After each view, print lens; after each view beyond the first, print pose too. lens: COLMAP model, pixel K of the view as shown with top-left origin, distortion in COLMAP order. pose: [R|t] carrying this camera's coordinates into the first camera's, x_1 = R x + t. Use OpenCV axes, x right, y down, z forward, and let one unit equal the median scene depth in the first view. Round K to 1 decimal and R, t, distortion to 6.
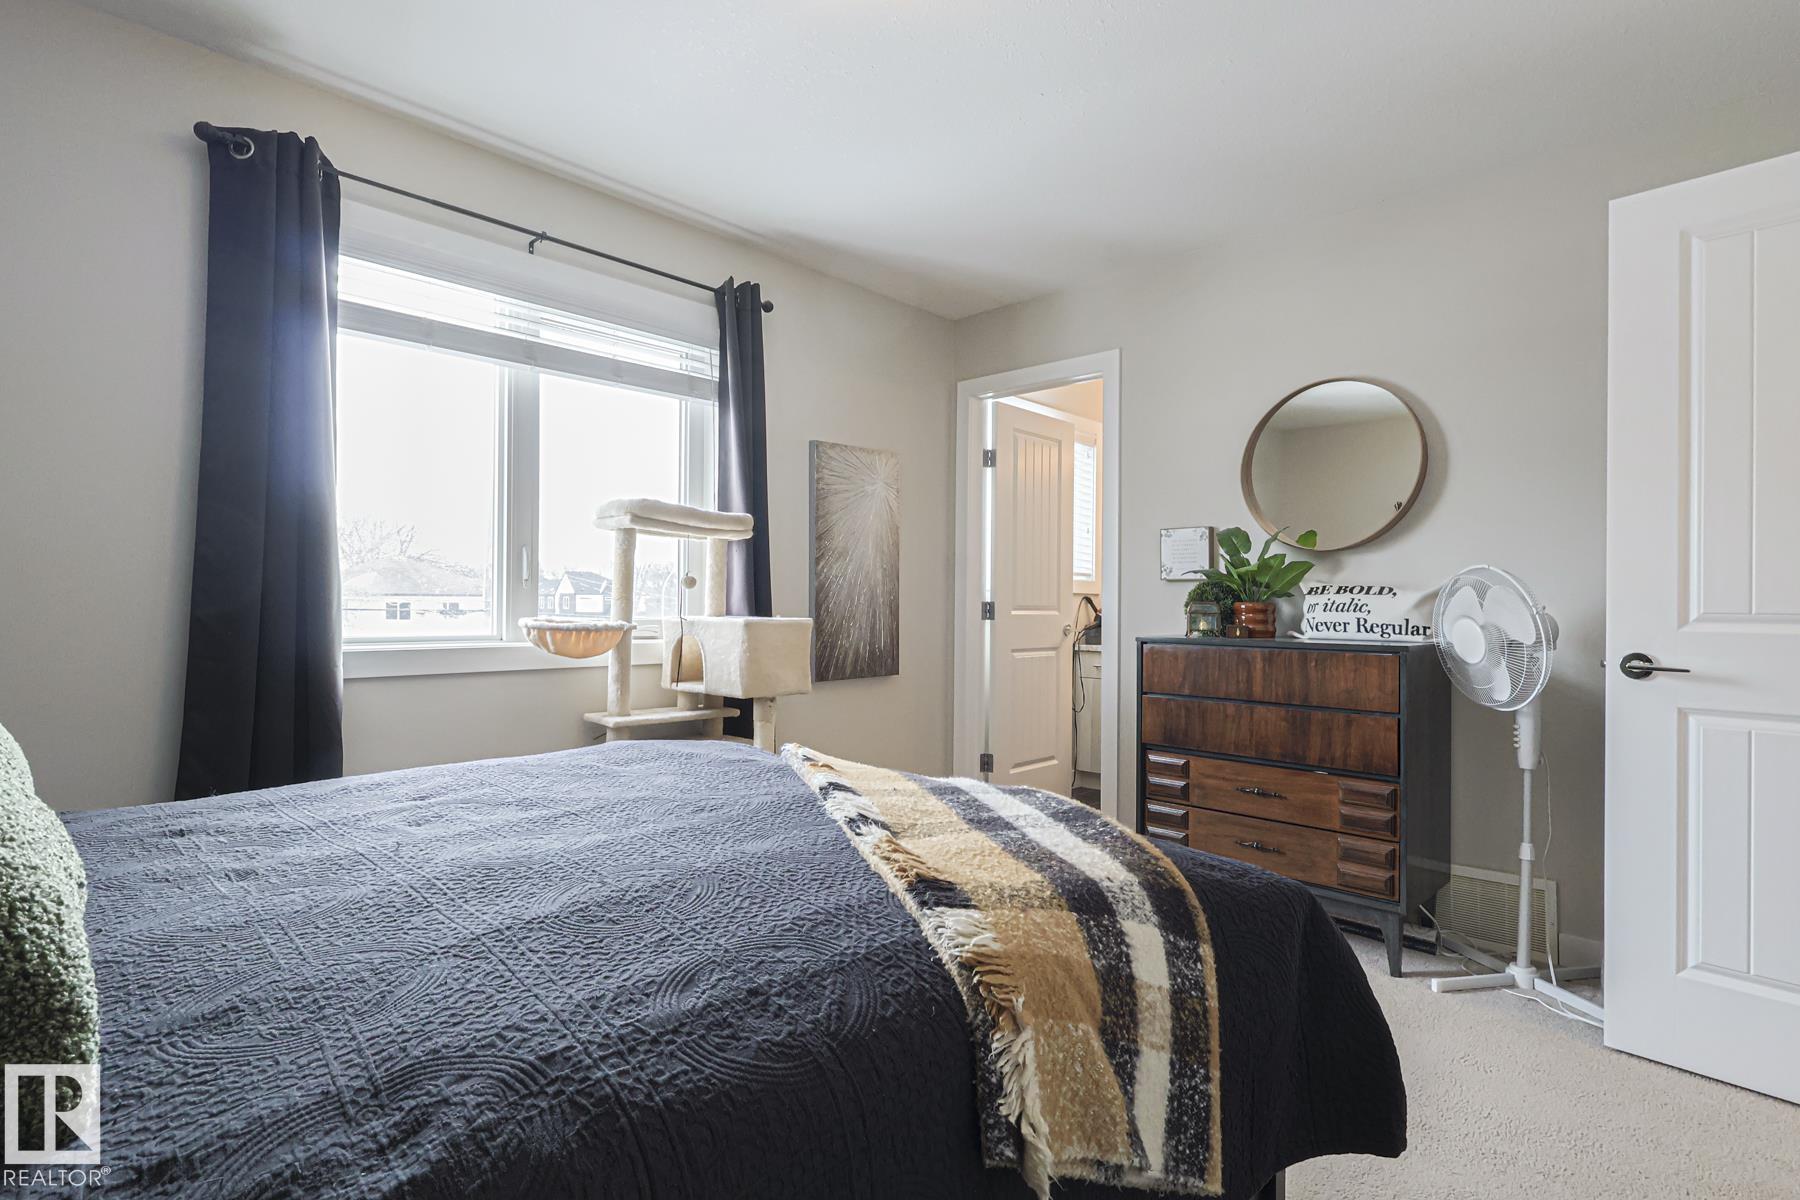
lens RADIAL K [[899.4, 0, 893.6], [0, 899.4, 601.8], [0, 0, 1]] dist [0.003144, -0.000041]
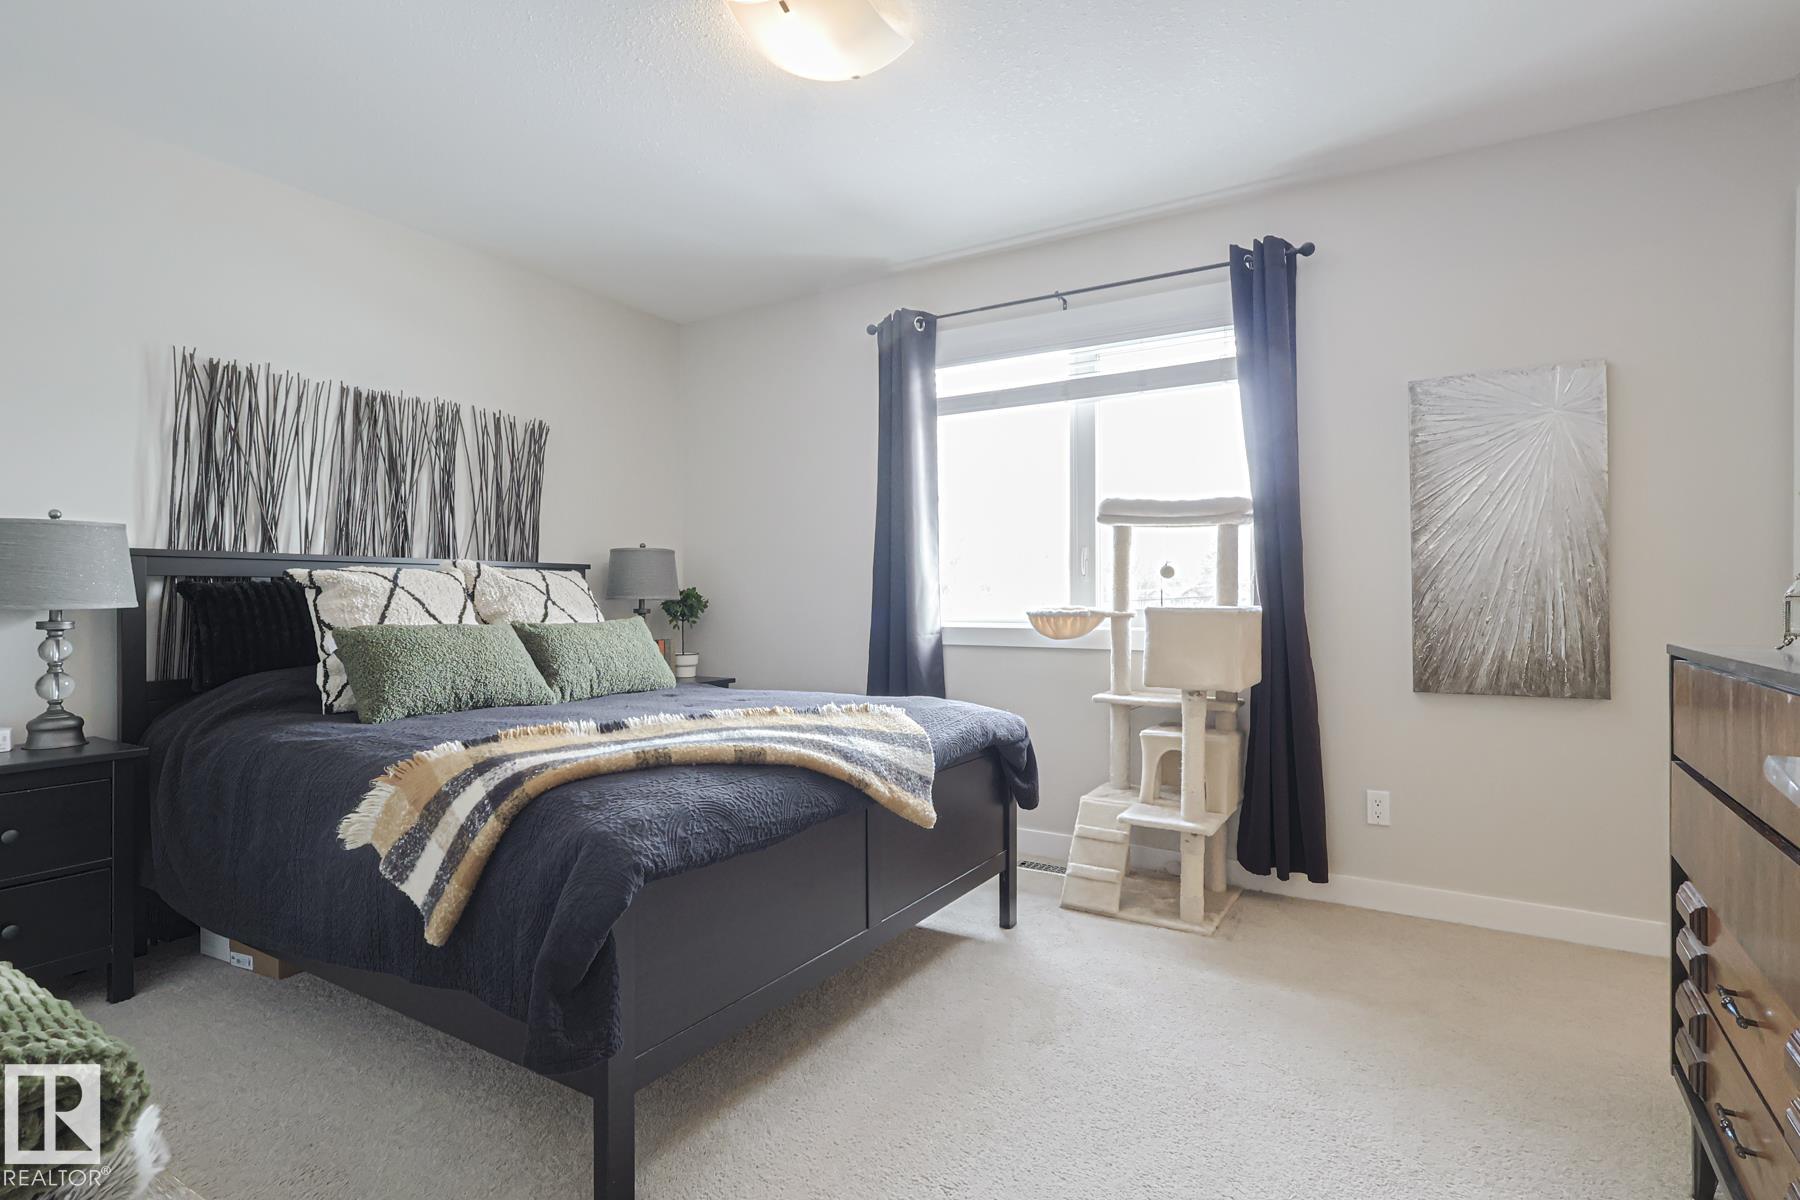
lens RADIAL K [[899.4, 0, 897.4], [0, 899.4, 596.8], [0, 0, 1]] dist [0.003144, -0.000041]
pose [[0.212616, -0.008170, -0.977102, 0.712529], [0.004984, 0.999961, -0.007277, 0.012697], [0.977123, -0.003323, 0.212648, 0.491237]]
